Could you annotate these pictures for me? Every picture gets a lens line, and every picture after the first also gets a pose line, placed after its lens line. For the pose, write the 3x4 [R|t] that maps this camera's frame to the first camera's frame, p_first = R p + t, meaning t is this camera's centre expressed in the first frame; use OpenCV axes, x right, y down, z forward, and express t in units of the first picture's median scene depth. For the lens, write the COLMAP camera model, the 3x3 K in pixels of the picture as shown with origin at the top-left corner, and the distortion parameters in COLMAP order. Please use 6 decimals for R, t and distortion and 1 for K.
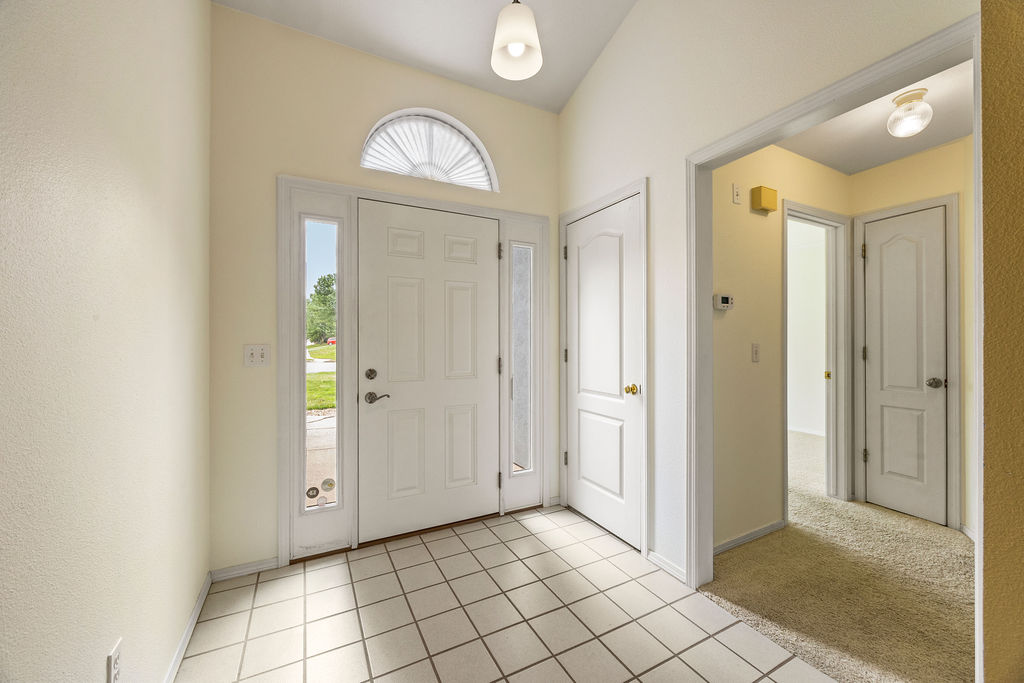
lens RADIAL K [[391.0, 0, 508.8], [0, 391.0, 340.1], [0, 0, 1]] dist [-0.006076, 0.000739]
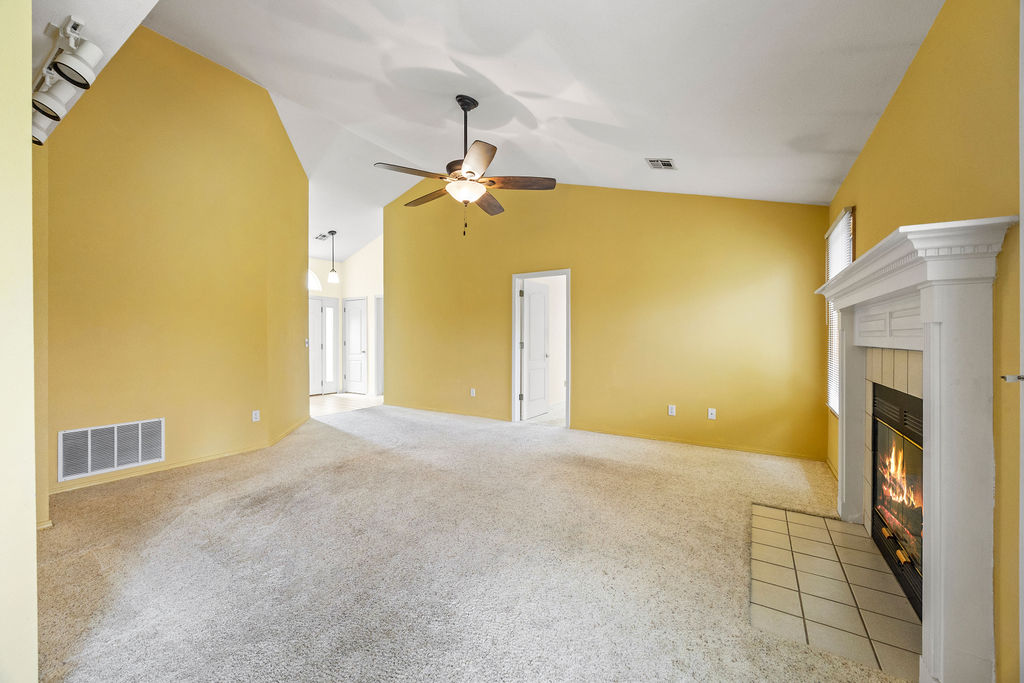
lens RADIAL K [[391.0, 0, 514.7], [0, 391.0, 340.0], [0, 0, 1]] dist [-0.006076, 0.000739]
pose [[0.864155, -0.003137, 0.503216, -0.259102], [0.000654, 0.999987, 0.005111, -0.002944], [-0.503225, -0.004087, 0.864145, -2.433812]]
